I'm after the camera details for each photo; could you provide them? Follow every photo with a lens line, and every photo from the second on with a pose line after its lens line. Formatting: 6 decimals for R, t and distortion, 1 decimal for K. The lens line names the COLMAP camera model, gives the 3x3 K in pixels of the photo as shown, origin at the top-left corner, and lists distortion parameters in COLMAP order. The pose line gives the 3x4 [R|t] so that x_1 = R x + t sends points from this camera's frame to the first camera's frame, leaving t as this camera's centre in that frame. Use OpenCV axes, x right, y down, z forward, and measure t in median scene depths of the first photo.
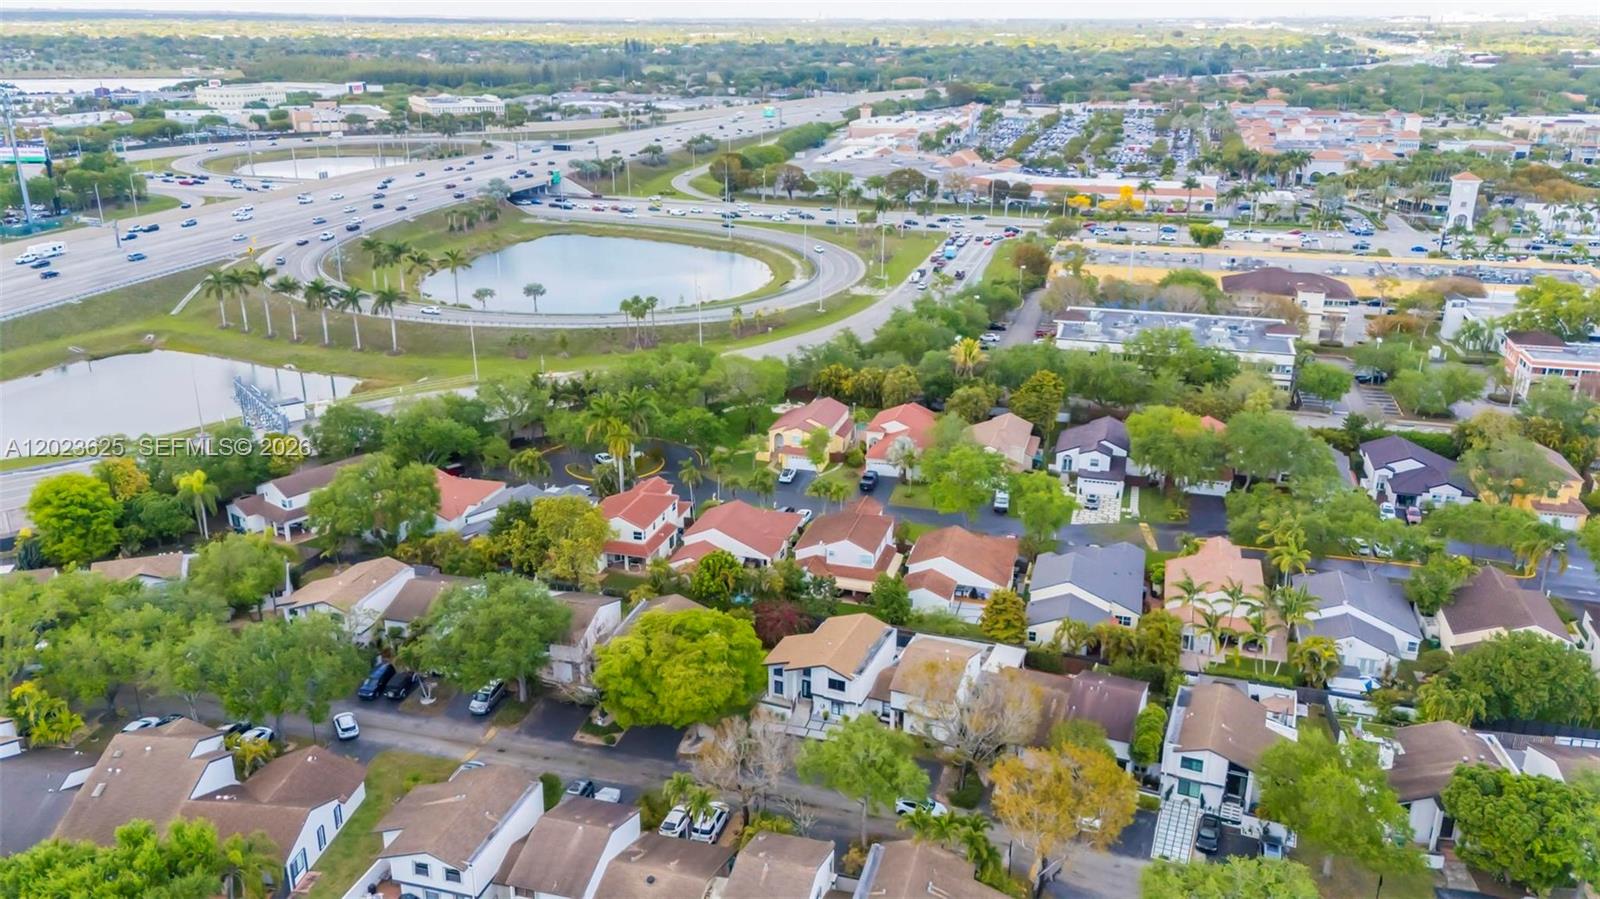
lens RADIAL K [[1197.3, 0, 767.6], [0, 1197.3, 423.9], [0, 0, 1]] dist [0.051549, -0.009404]
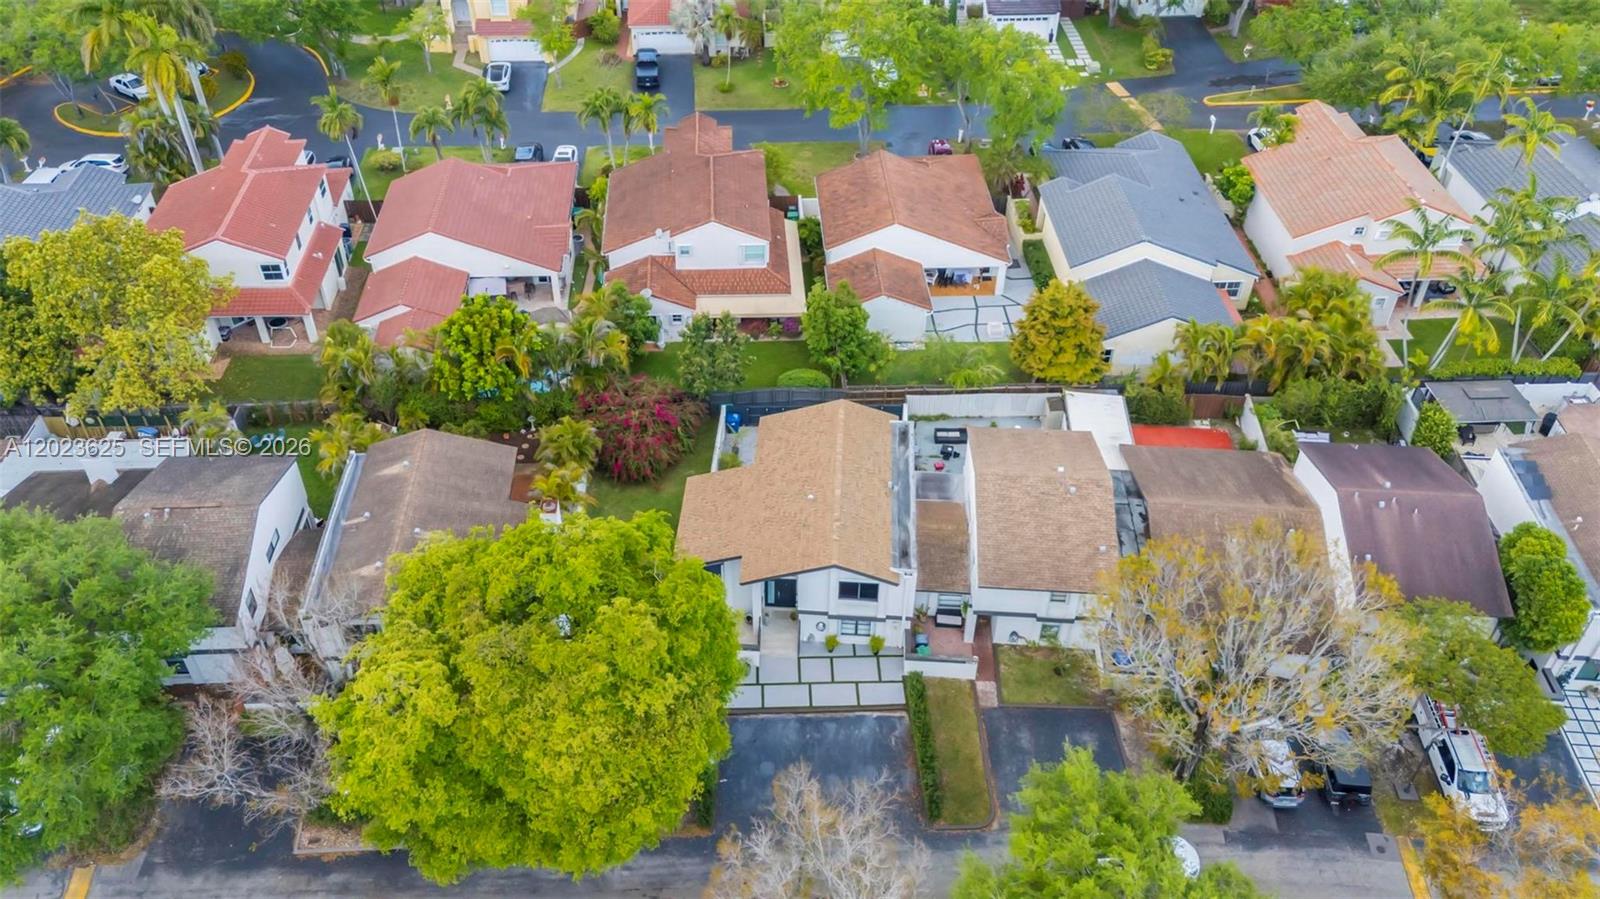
lens RADIAL K [[1251.5, 0, 767.6], [0, 1251.5, 446.6], [0, 0, 1]] dist [0.050707, -0.006998]
pose [[0.939648, -0.220808, 0.261355, -0.069970], [0.104436, 0.912521, 0.395473, -0.023242], [-0.325816, -0.344311, 0.880508, 0.468049]]
